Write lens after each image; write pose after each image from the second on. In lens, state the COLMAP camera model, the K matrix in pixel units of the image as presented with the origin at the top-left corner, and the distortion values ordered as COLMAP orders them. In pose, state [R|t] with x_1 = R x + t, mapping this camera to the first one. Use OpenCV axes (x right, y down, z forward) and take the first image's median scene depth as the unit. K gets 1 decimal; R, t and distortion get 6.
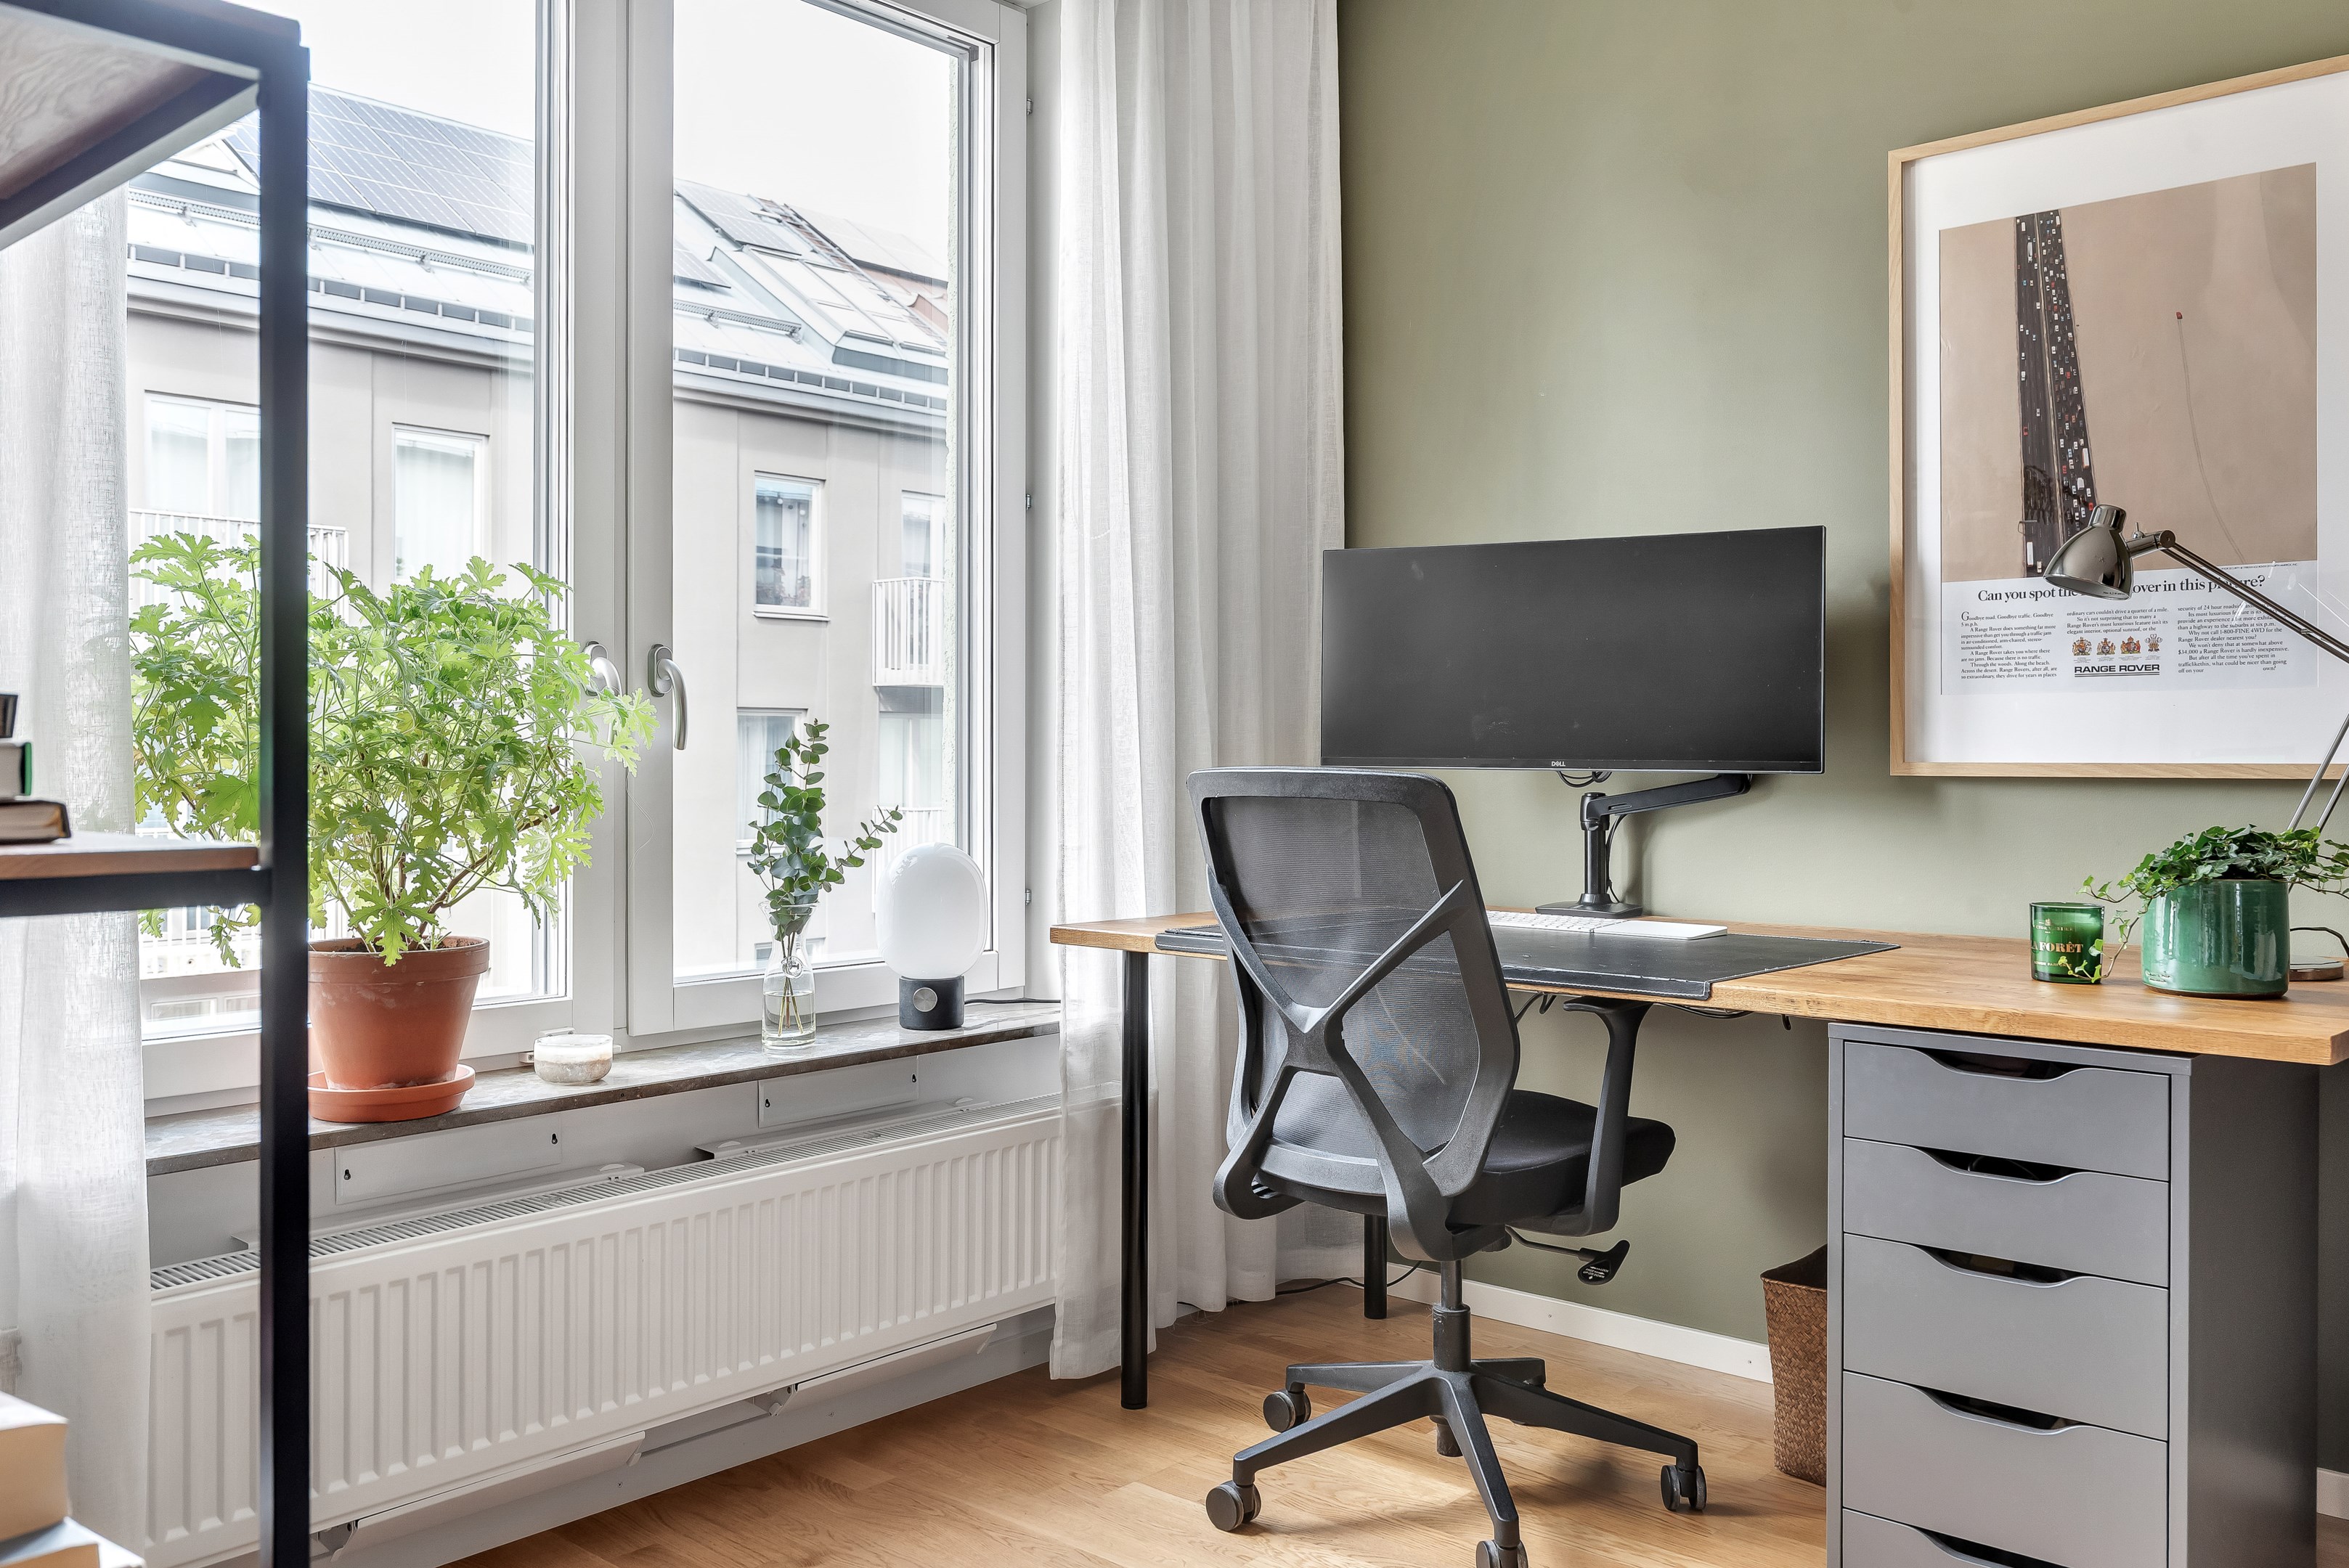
lens RADIAL K [[1902.0, 0, 1206.8], [0, 1902.0, 773.8], [0, 0, 1]] dist [0.002604, 0.003085]
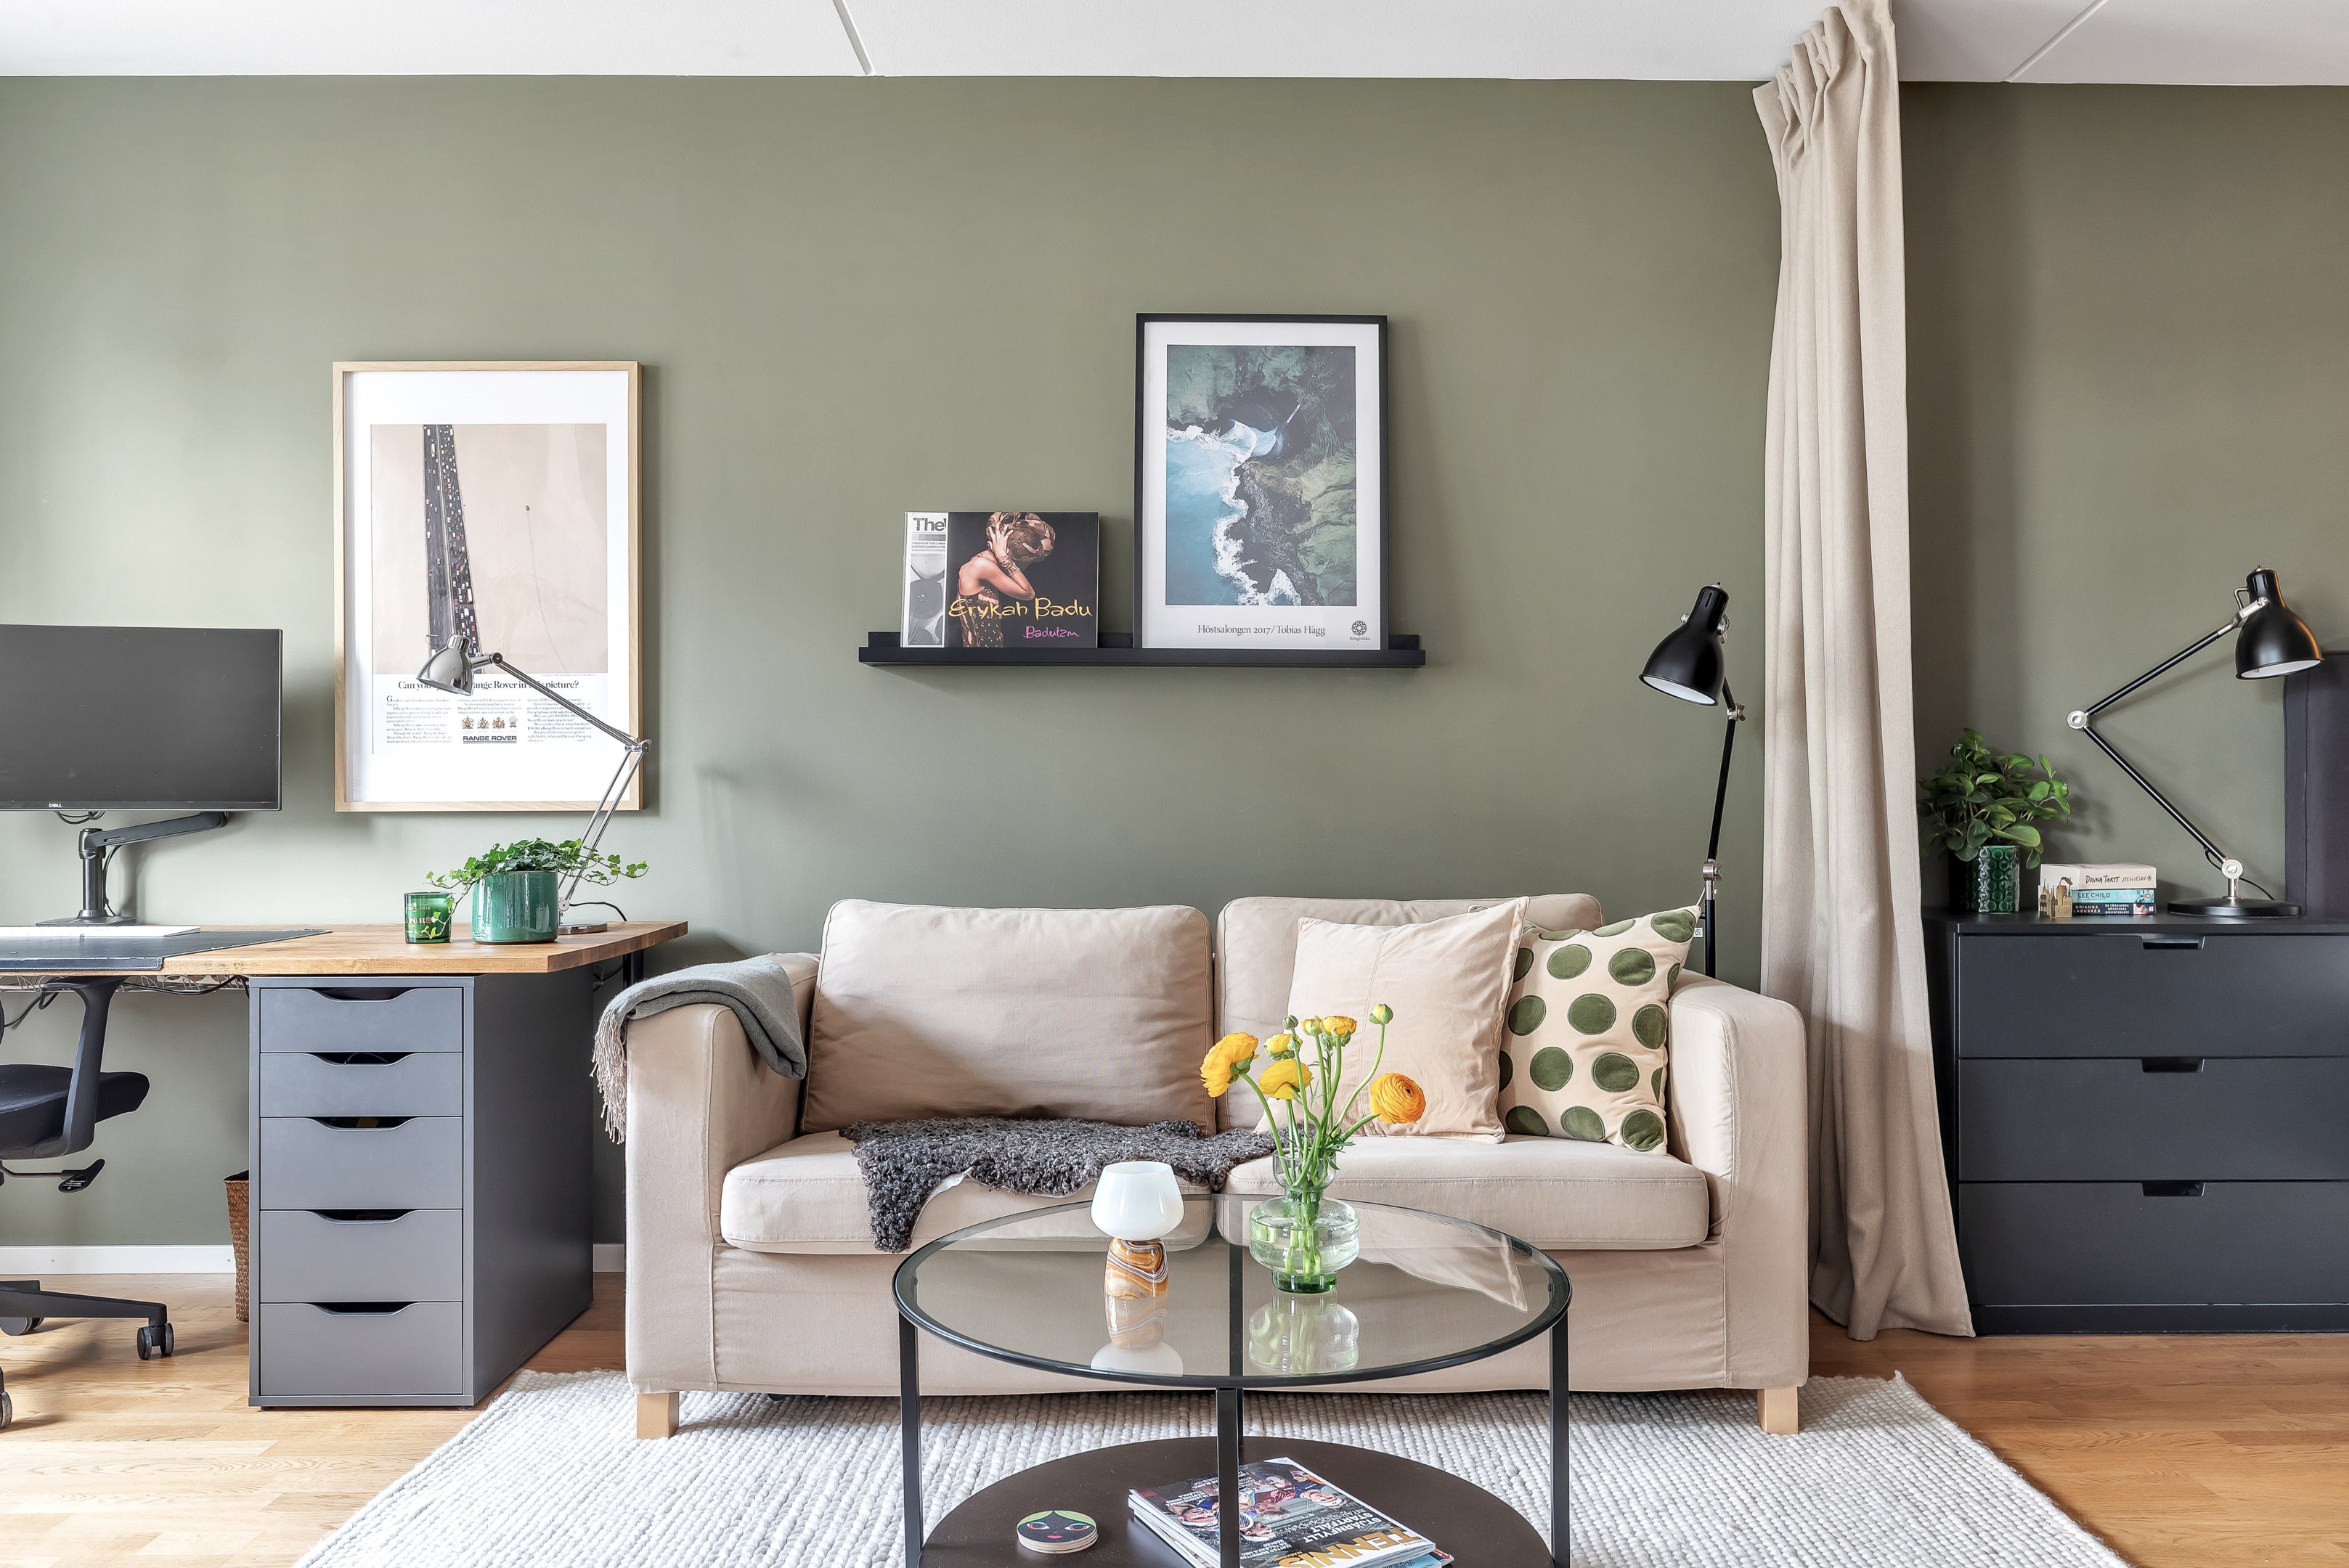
lens RADIAL K [[1746.9, 0, 1211.6], [0, 1746.9, 782.6], [0, 0, 1]] dist [-0.006945, 0.004089]
pose [[0.740751, 0.000340, 0.671779, -0.023006], [0.012209, 0.999828, -0.013968, 0.005688], [-0.671669, 0.018549, 0.740620, -0.393247]]
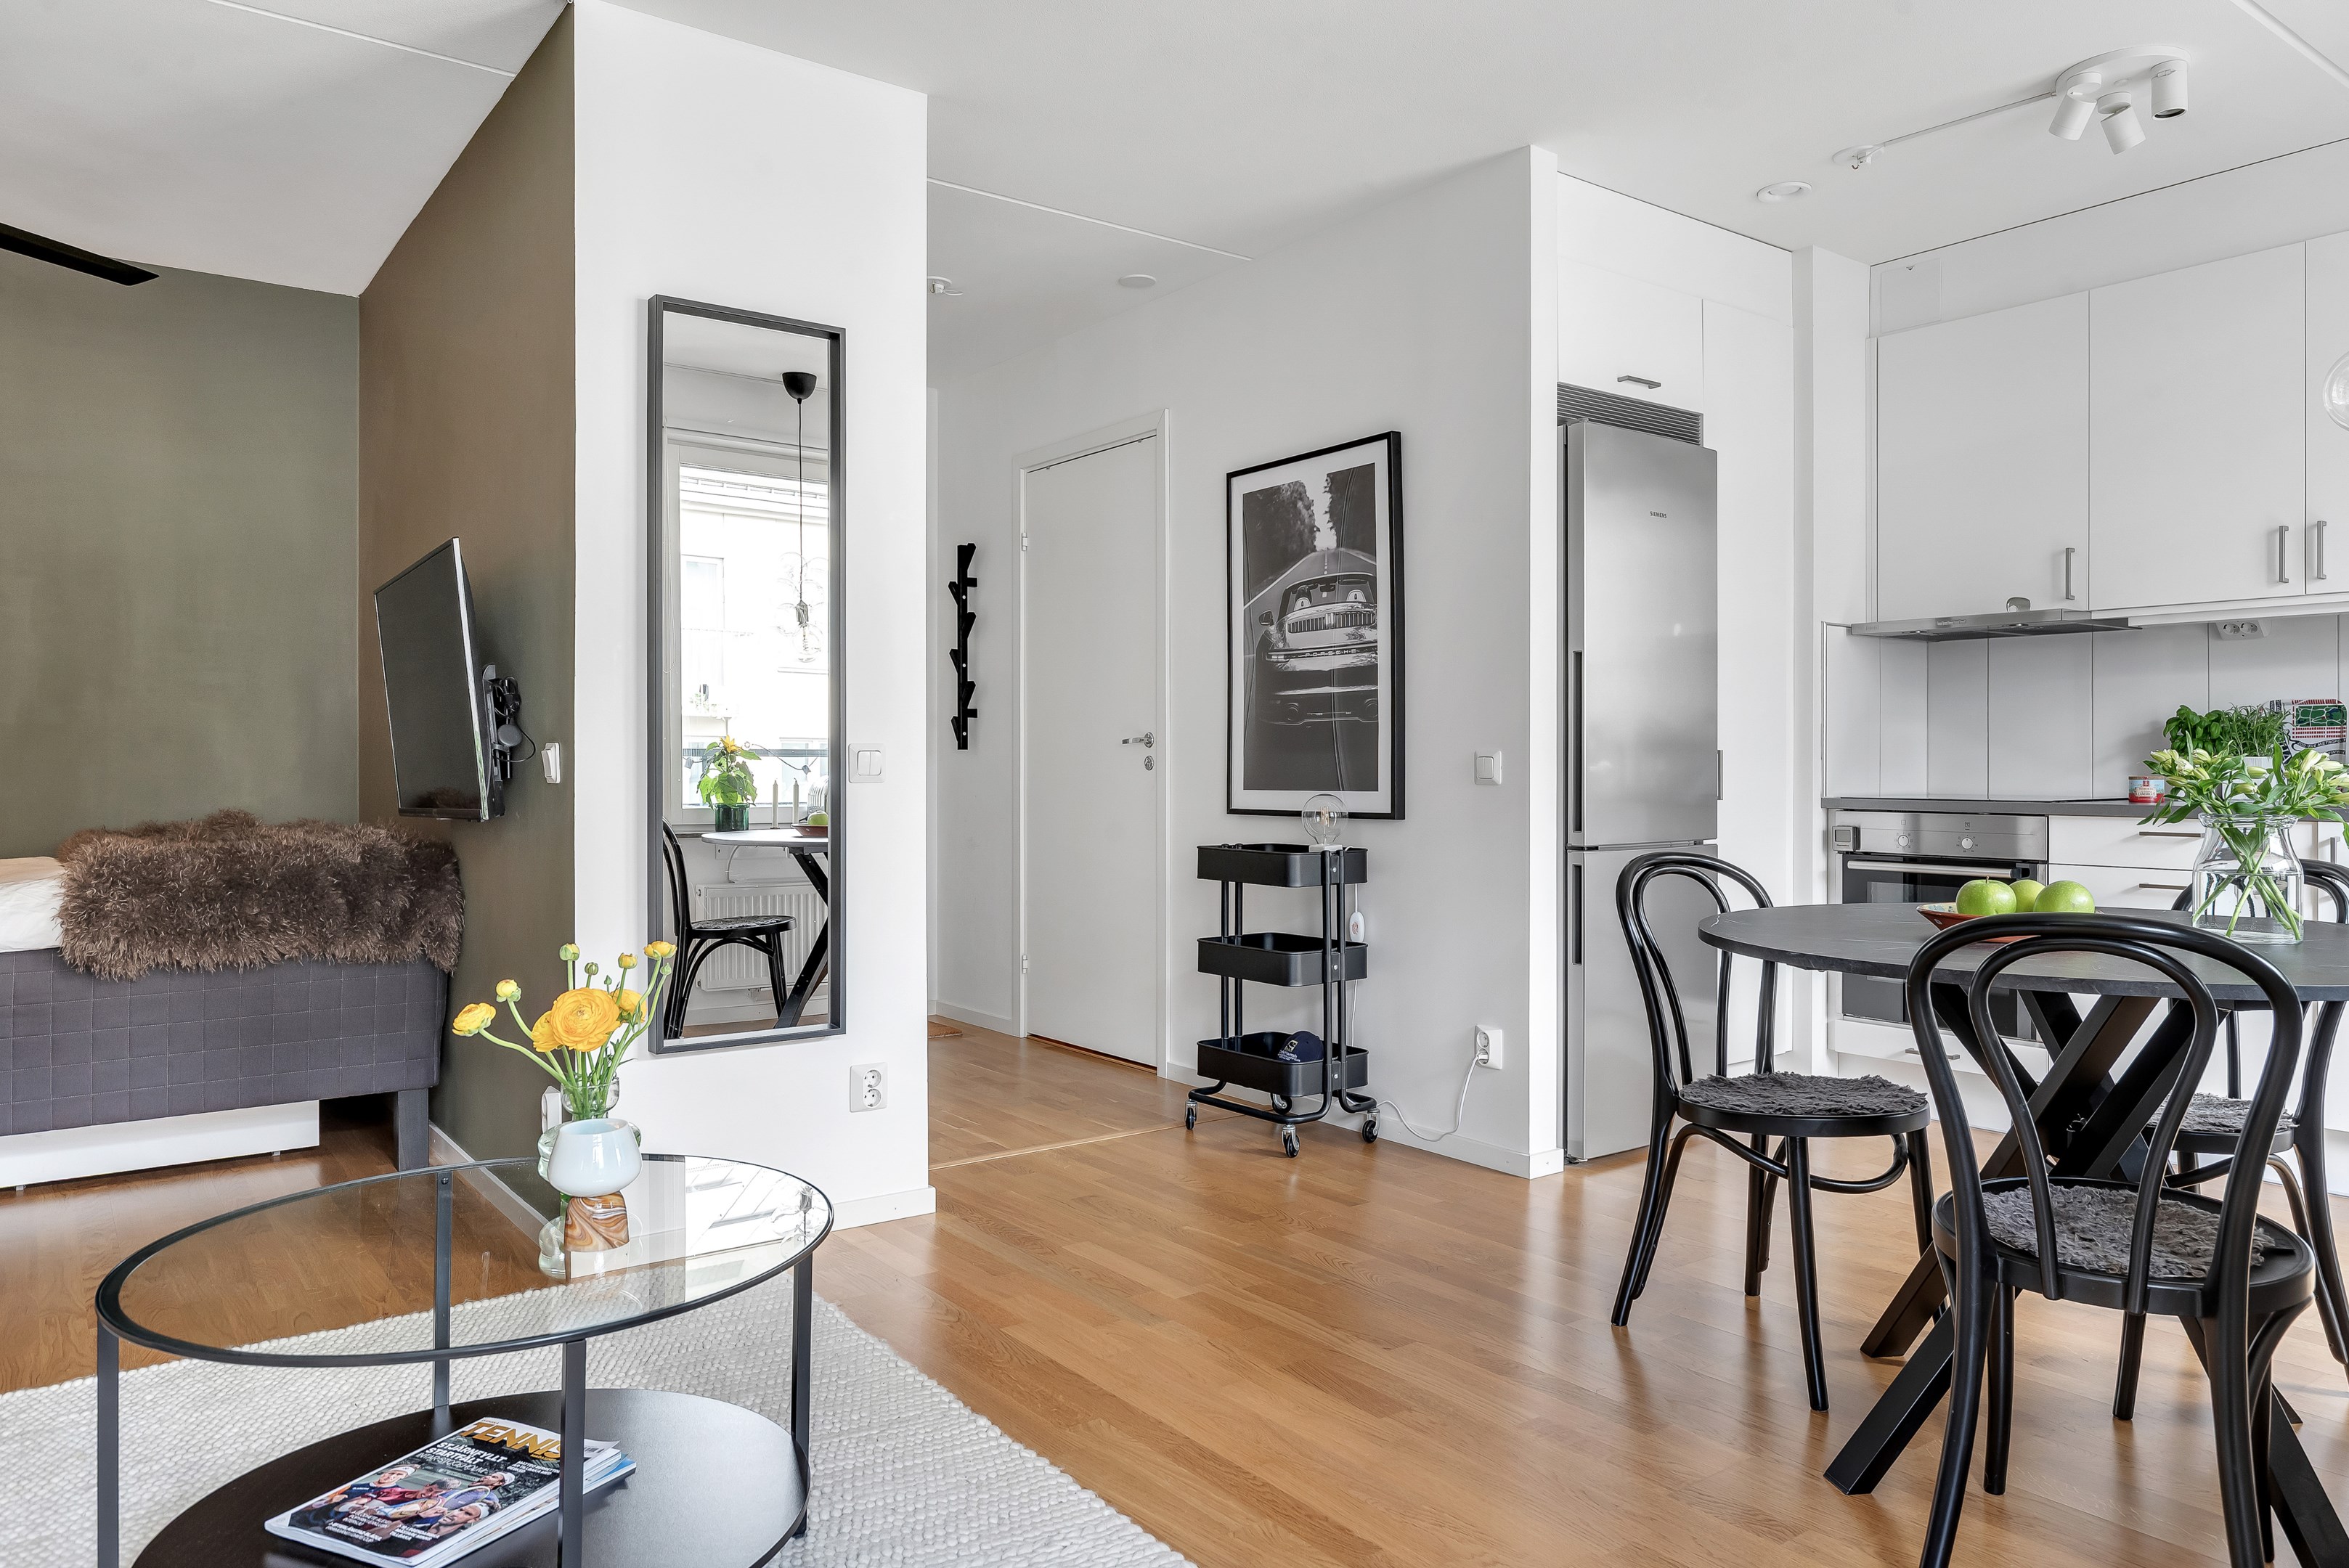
lens RADIAL K [[1568.2, 0, 1201.4], [0, 1568.2, 765.4], [0, 0, 1]] dist [-0.006337, -0.000281]
pose [[-0.979083, -0.004021, 0.203422, 0.044395], [-0.000797, 0.999873, 0.015928, -0.011447], [-0.203460, 0.015433, -0.978962, 0.737154]]
